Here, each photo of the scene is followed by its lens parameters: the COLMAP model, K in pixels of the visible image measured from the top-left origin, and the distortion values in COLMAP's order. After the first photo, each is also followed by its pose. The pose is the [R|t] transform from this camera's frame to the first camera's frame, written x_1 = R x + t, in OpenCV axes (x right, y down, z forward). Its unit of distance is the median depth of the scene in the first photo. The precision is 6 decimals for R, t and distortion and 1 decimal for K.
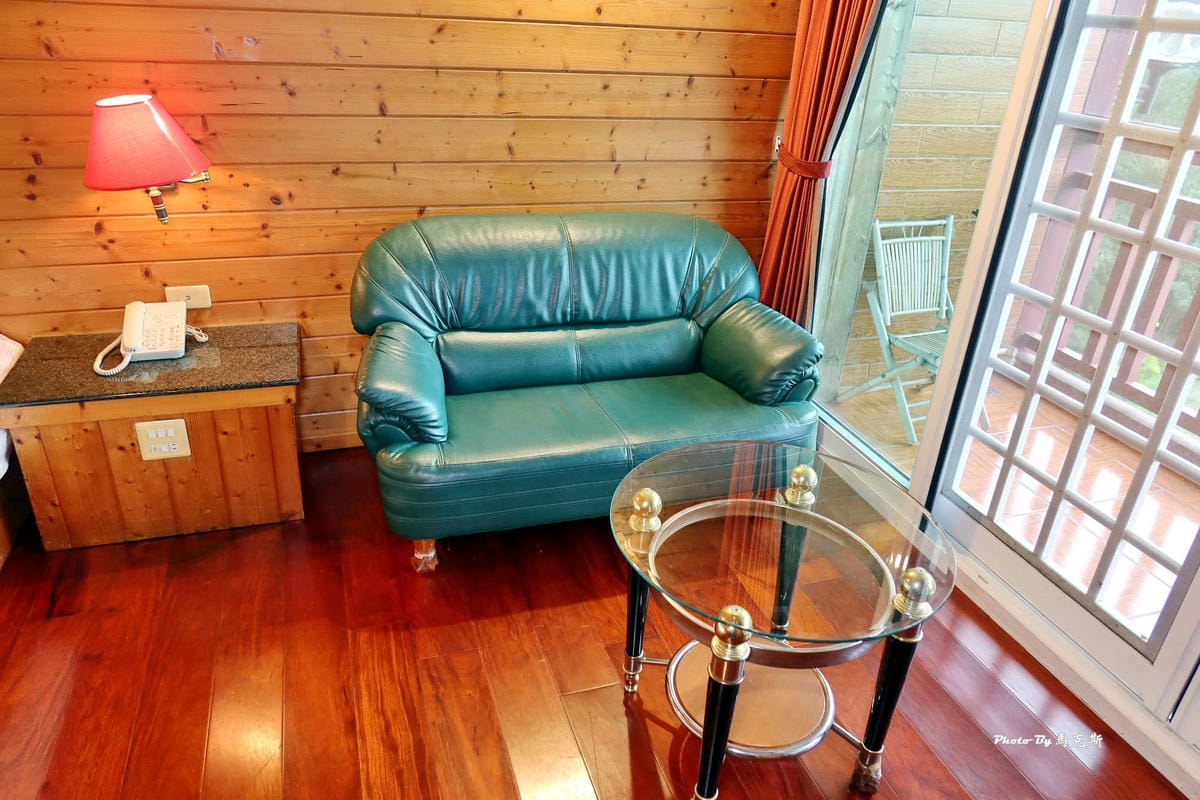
lens RADIAL K [[815.3, 0, 600.8], [0, 815.3, 404.8], [0, 0, 1]] dist [-0.009829, -0.000809]
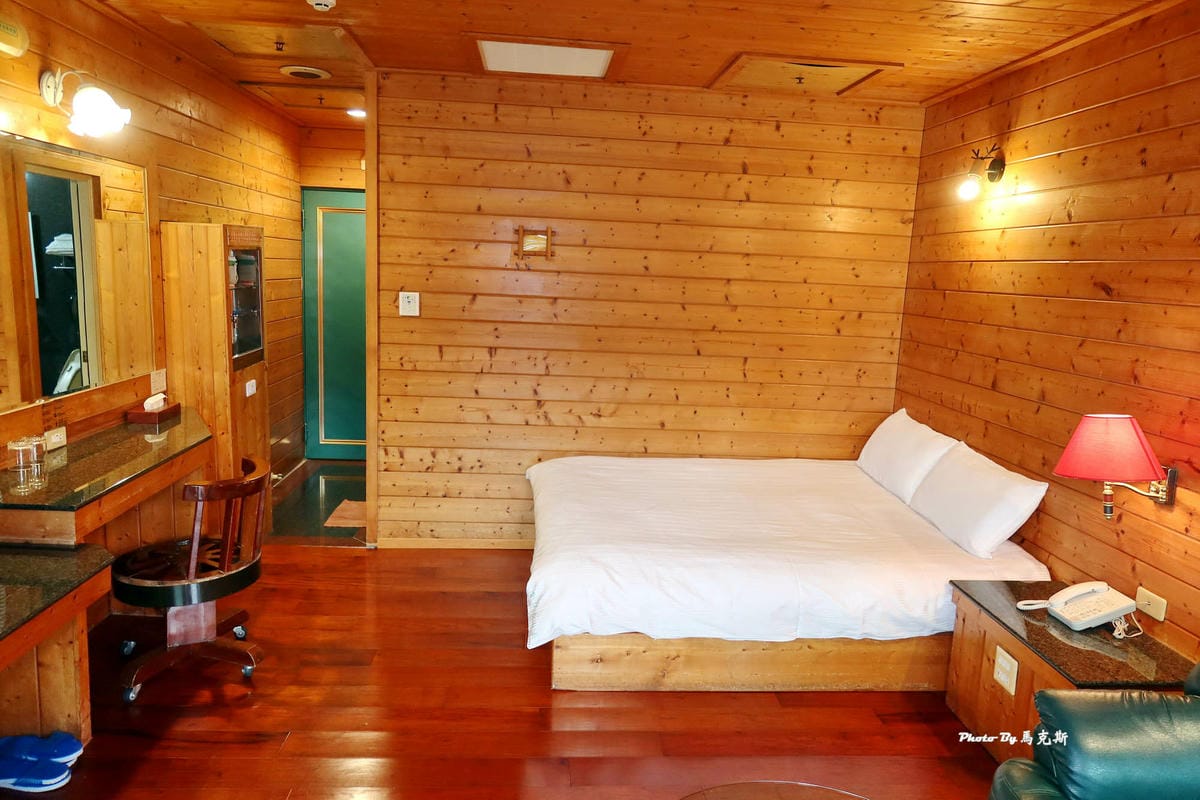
lens RADIAL K [[815.3, 0, 602.9], [0, 815.3, 397.4], [0, 0, 1]] dist [-0.009829, -0.000809]
pose [[-0.249359, 0.089092, -0.964304, 0.690694], [-0.487581, 0.848789, 0.204503, -0.241953], [0.836711, 0.521171, -0.168213, 0.479135]]
